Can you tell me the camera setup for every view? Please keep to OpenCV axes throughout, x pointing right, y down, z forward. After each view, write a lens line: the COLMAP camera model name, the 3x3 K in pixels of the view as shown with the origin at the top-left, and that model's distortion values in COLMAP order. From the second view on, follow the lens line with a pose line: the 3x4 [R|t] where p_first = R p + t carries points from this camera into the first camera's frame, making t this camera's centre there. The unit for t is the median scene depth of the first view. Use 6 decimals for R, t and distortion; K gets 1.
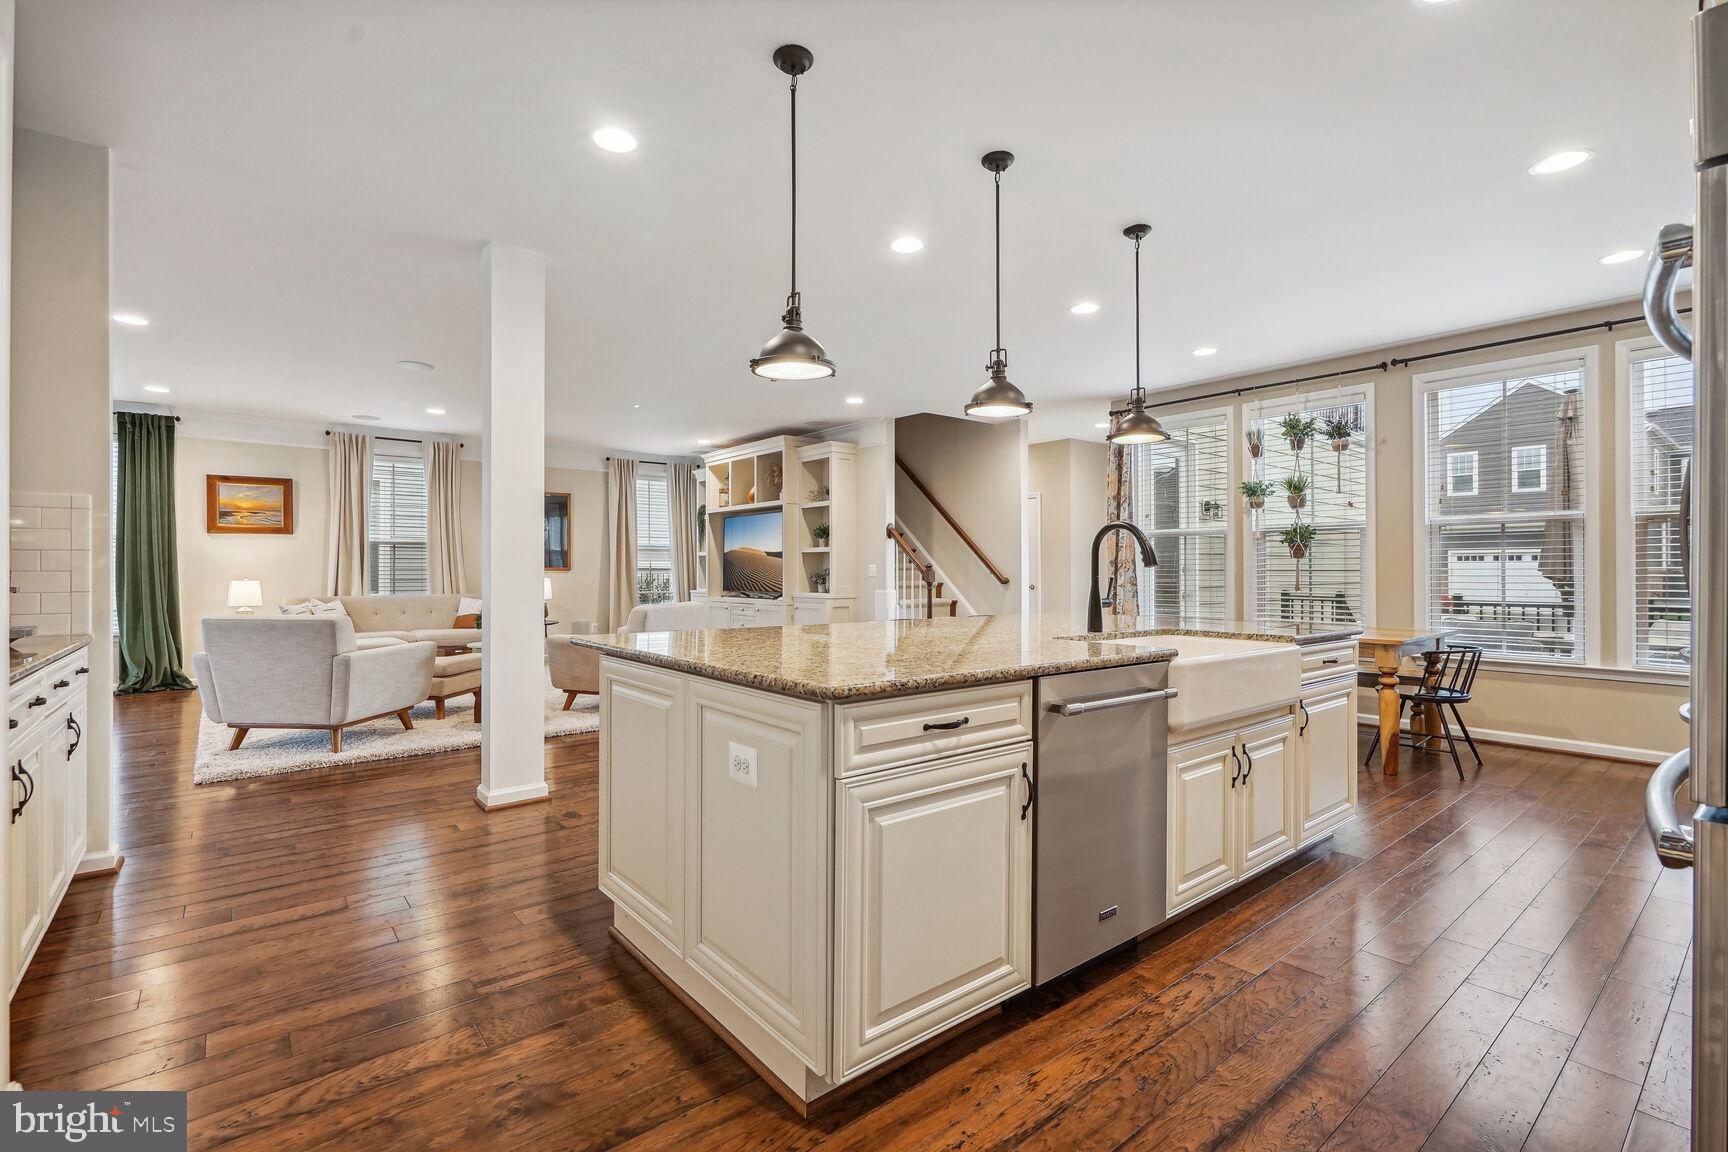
lens RADIAL K [[800.7, 0, 872.4], [0, 800.7, 570.9], [0, 0, 1]] dist [-0.003399, -0.000305]
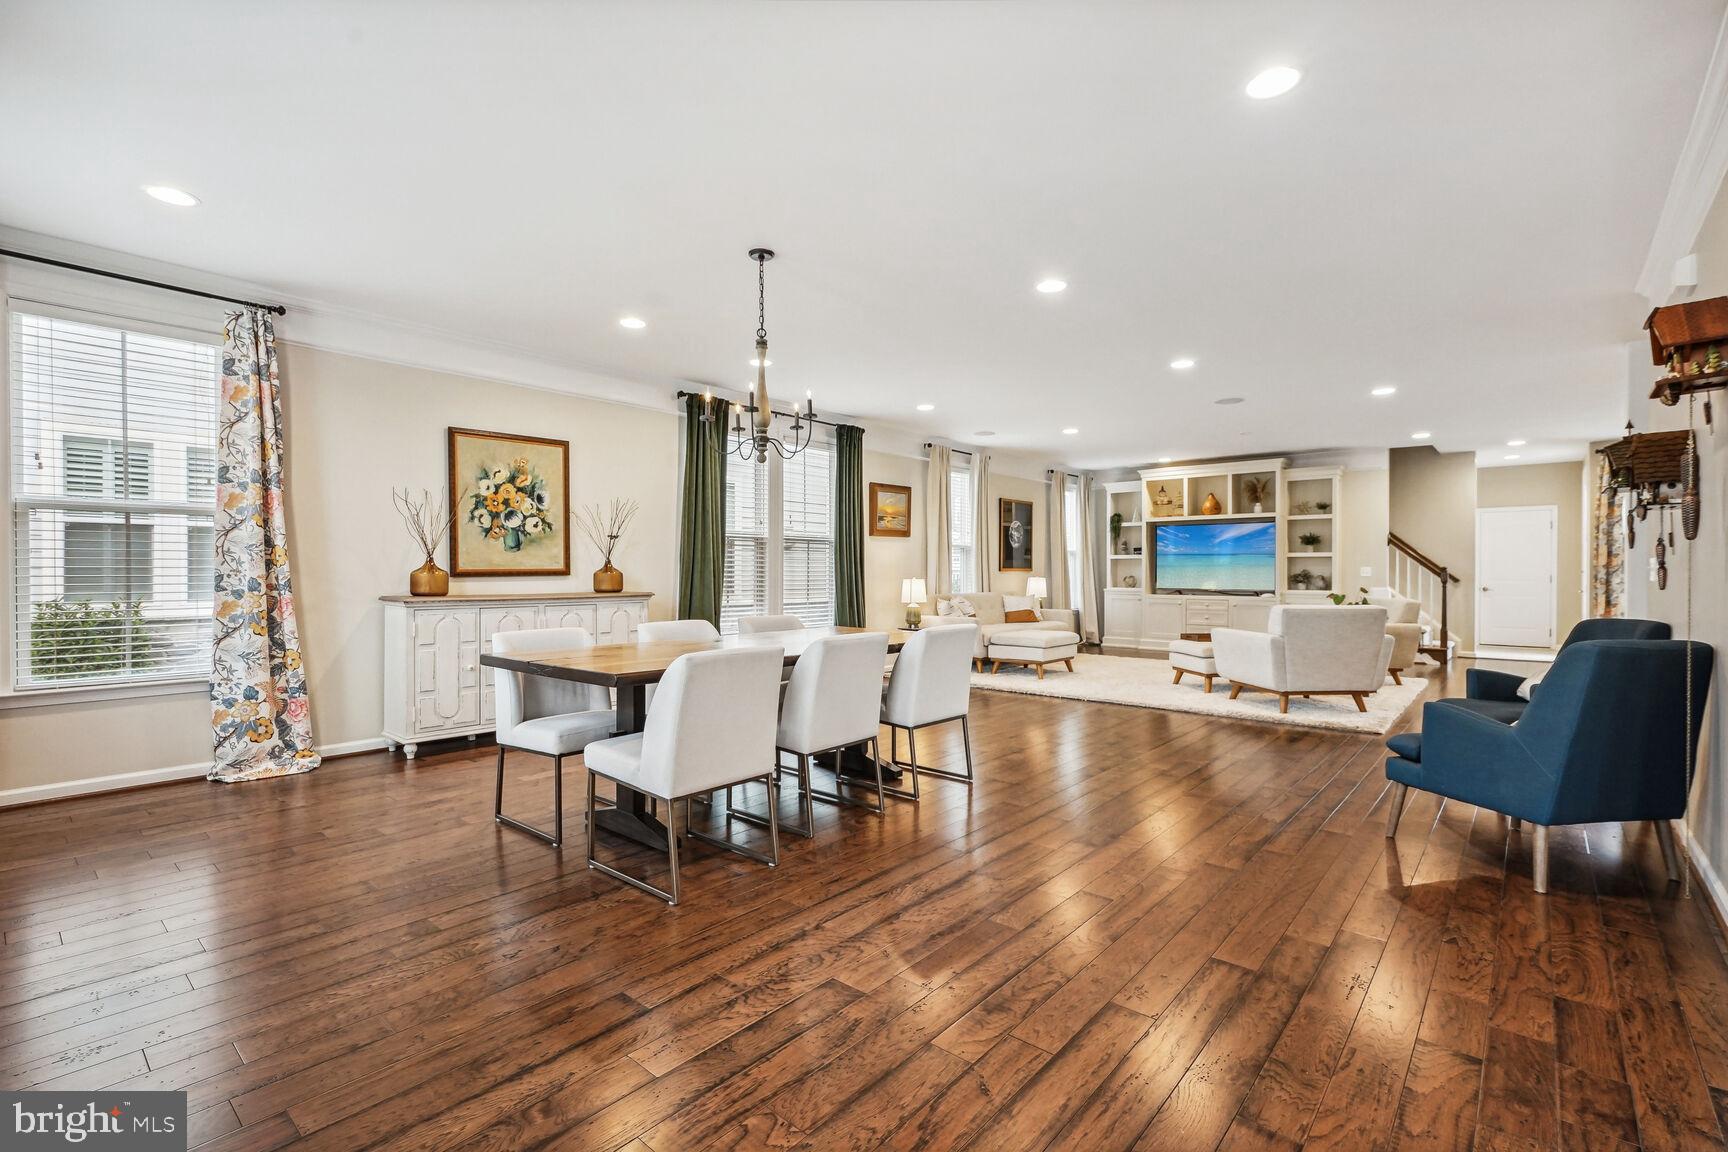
lens RADIAL K [[777.7, 0, 864.0], [0, 777.7, 576.0], [0, 0, 1]] dist [0.000771, 0.000215]
pose [[0.985926, 0.002572, 0.167160, -1.045368], [-0.003779, 0.999969, 0.006903, 0.000466], [-0.167137, -0.007437, 0.985906, -0.052057]]
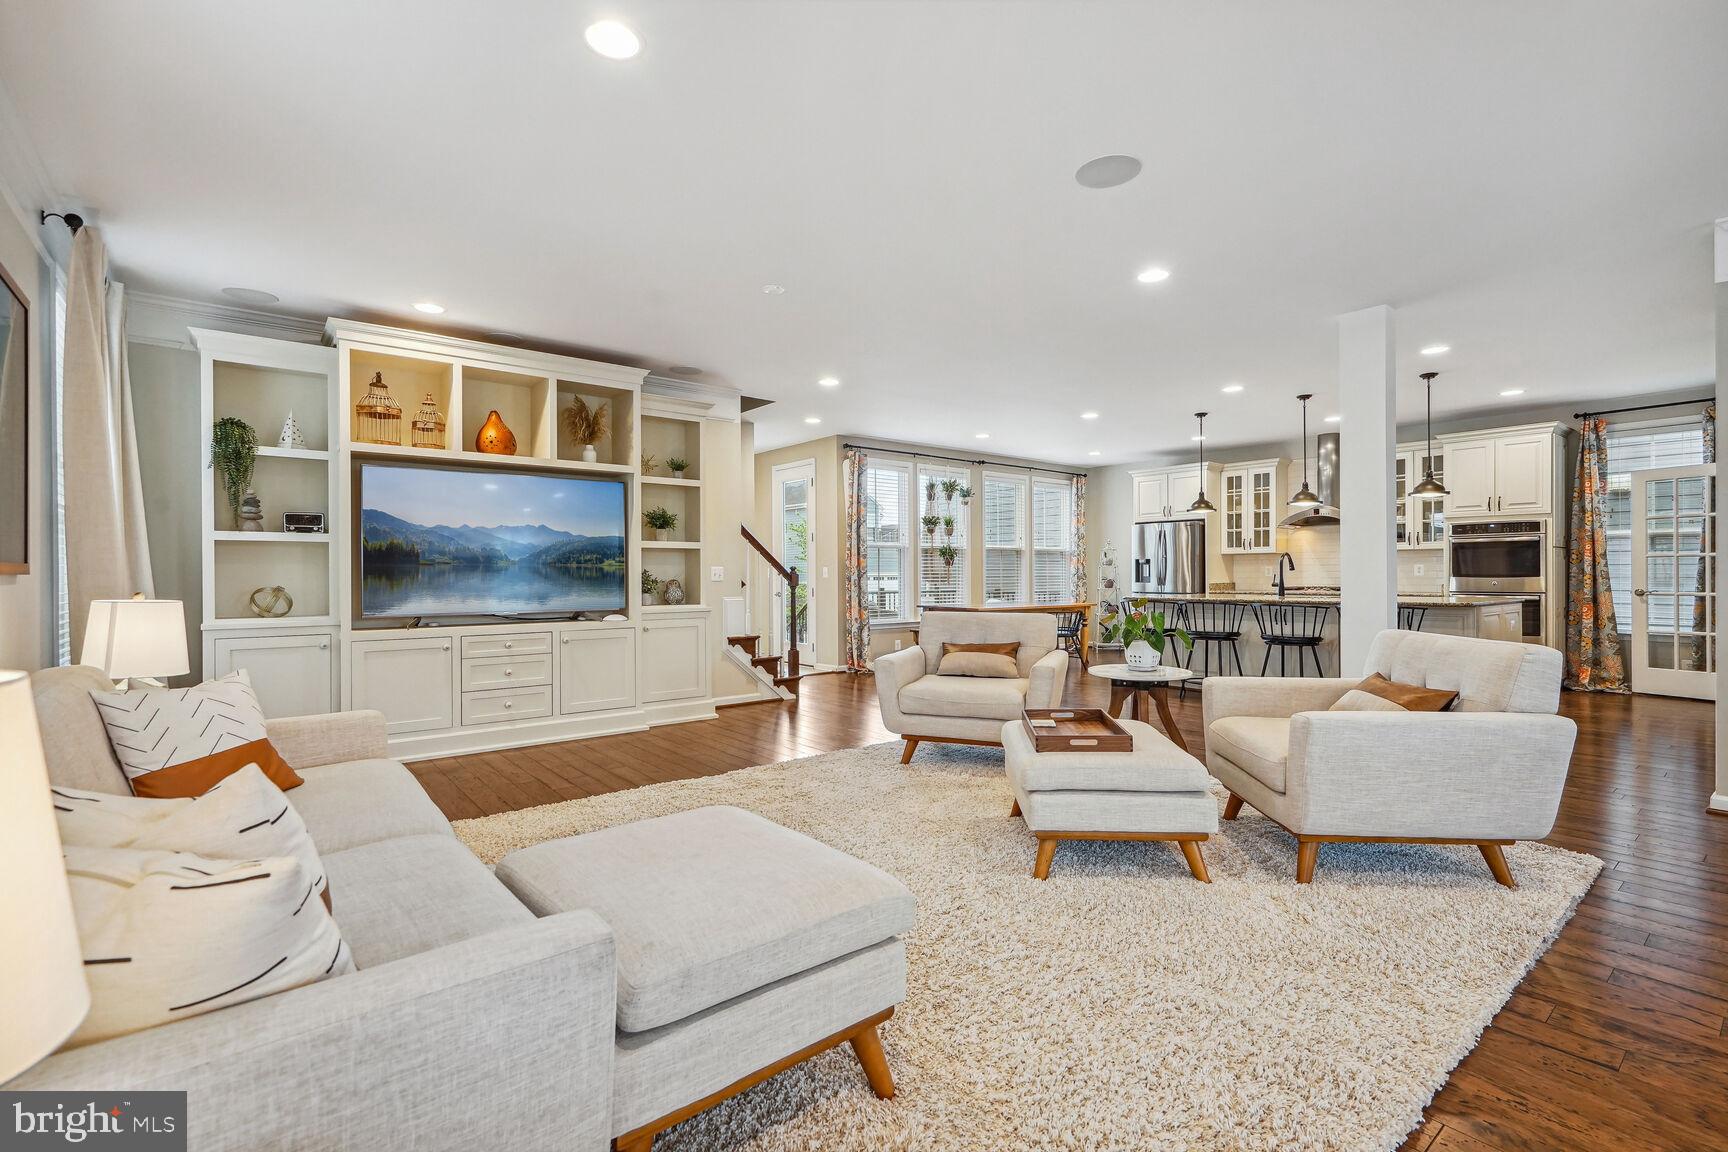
lens RADIAL K [[784.1, 0, 868.2], [0, 784.1, 579.5], [0, 0, 1]] dist [-0.013782, 0.000582]
pose [[0.005394, -0.004920, 0.999973, -0.863106], [0.004209, 0.999979, 0.004898, 0.002642], [-0.999977, 0.004183, 0.005414, 0.920567]]
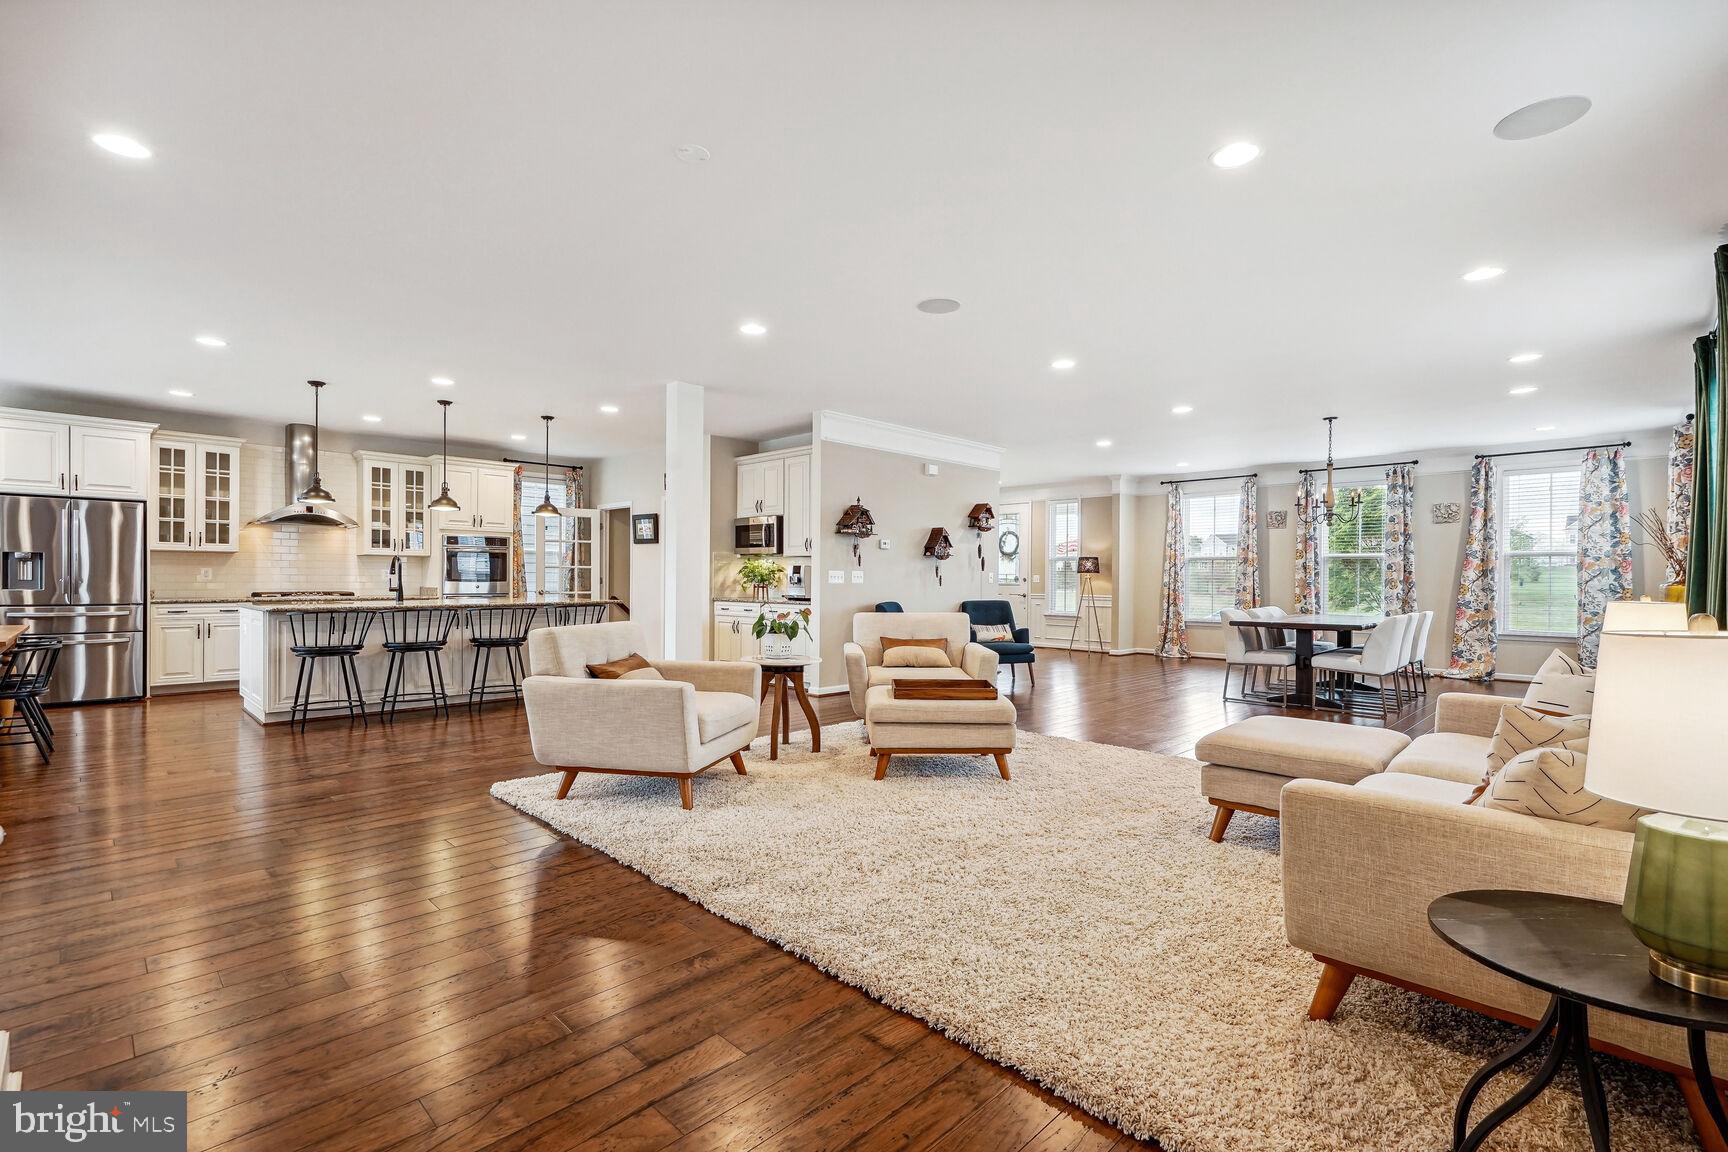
lens RADIAL K [[777.7, 0, 864.0], [0, 777.7, 576.0], [0, 0, 1]] dist [0.000771, 0.000215]
pose [[-0.995079, -0.005655, -0.098927, -0.344650], [-0.005180, 0.999974, -0.005062, 0.001997], [0.098953, -0.004525, -0.995082, 1.380908]]
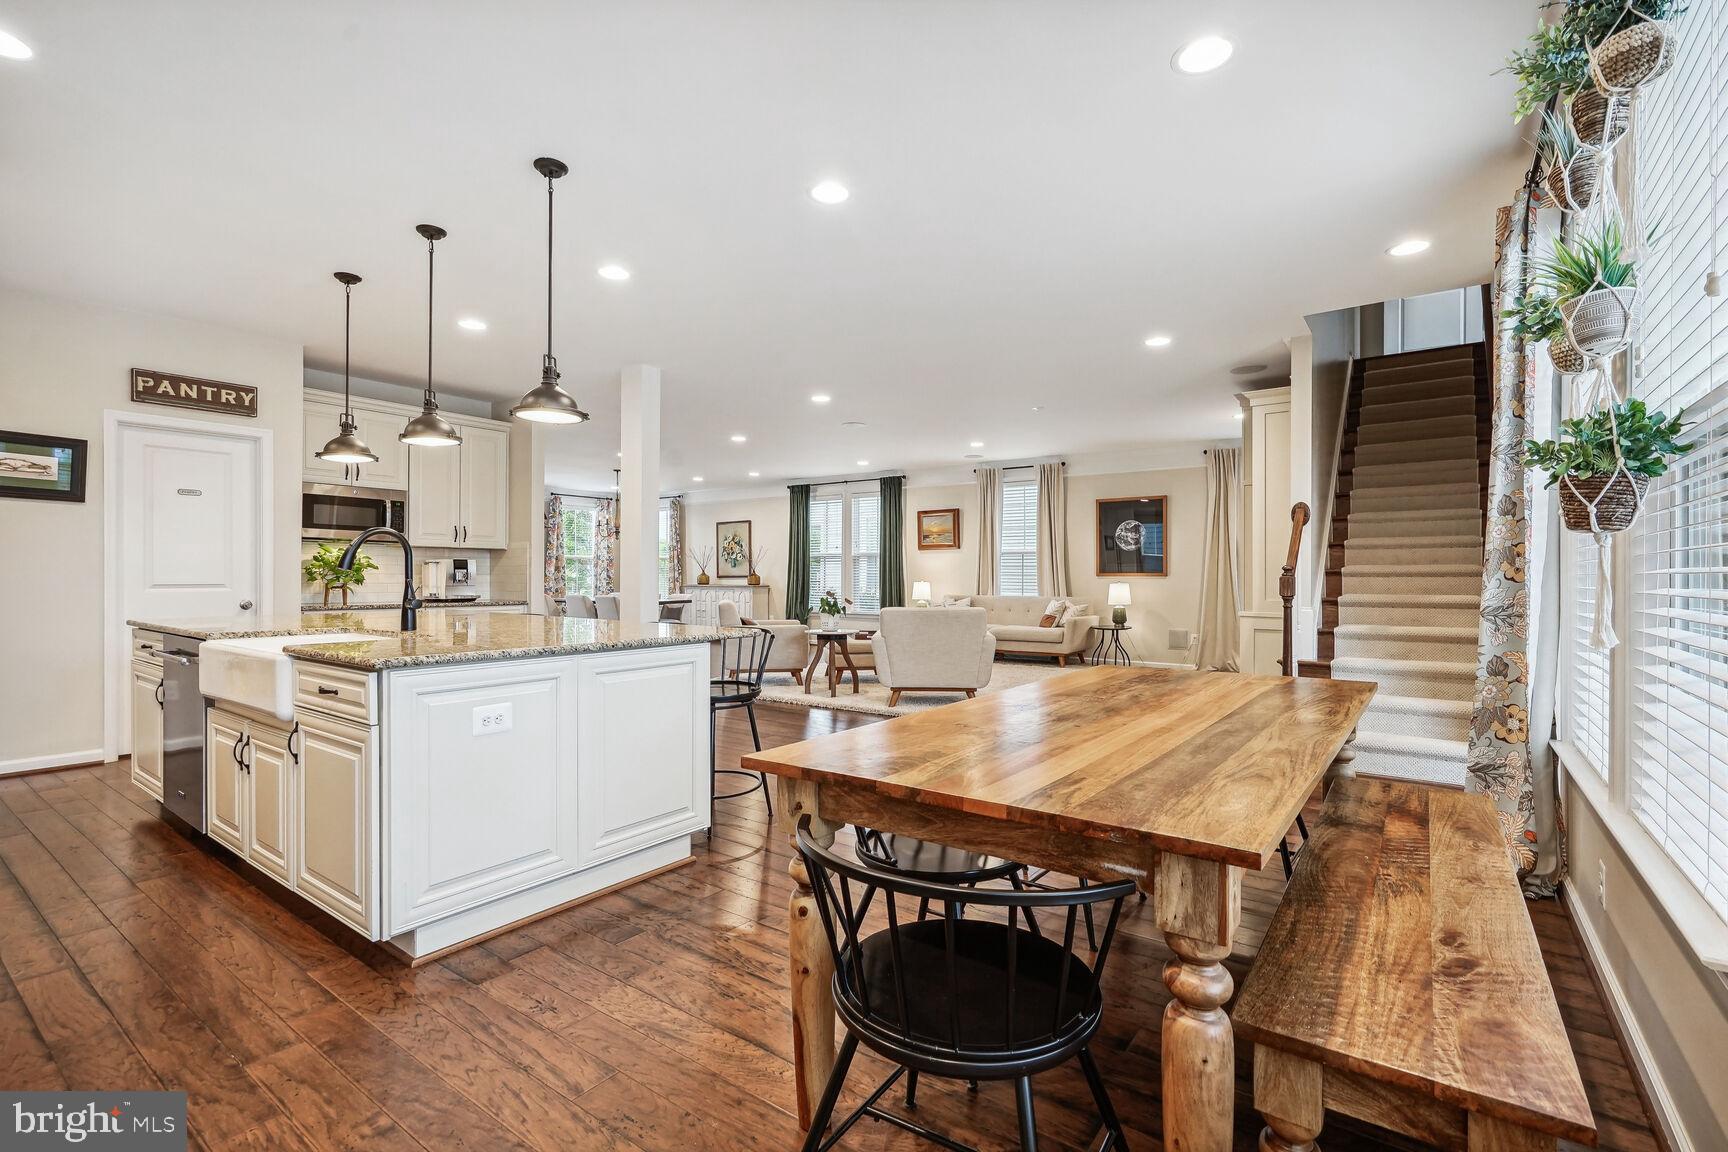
lens RADIAL K [[777.7, 0, 864.0], [0, 777.7, 576.0], [0, 0, 1]] dist [0.000771, 0.000215]
pose [[0.245919, 0.002979, -0.969286, 0.569481], [-0.002829, 0.999993, 0.002355, -0.002104], [0.969286, 0.002163, 0.245926, 0.554908]]
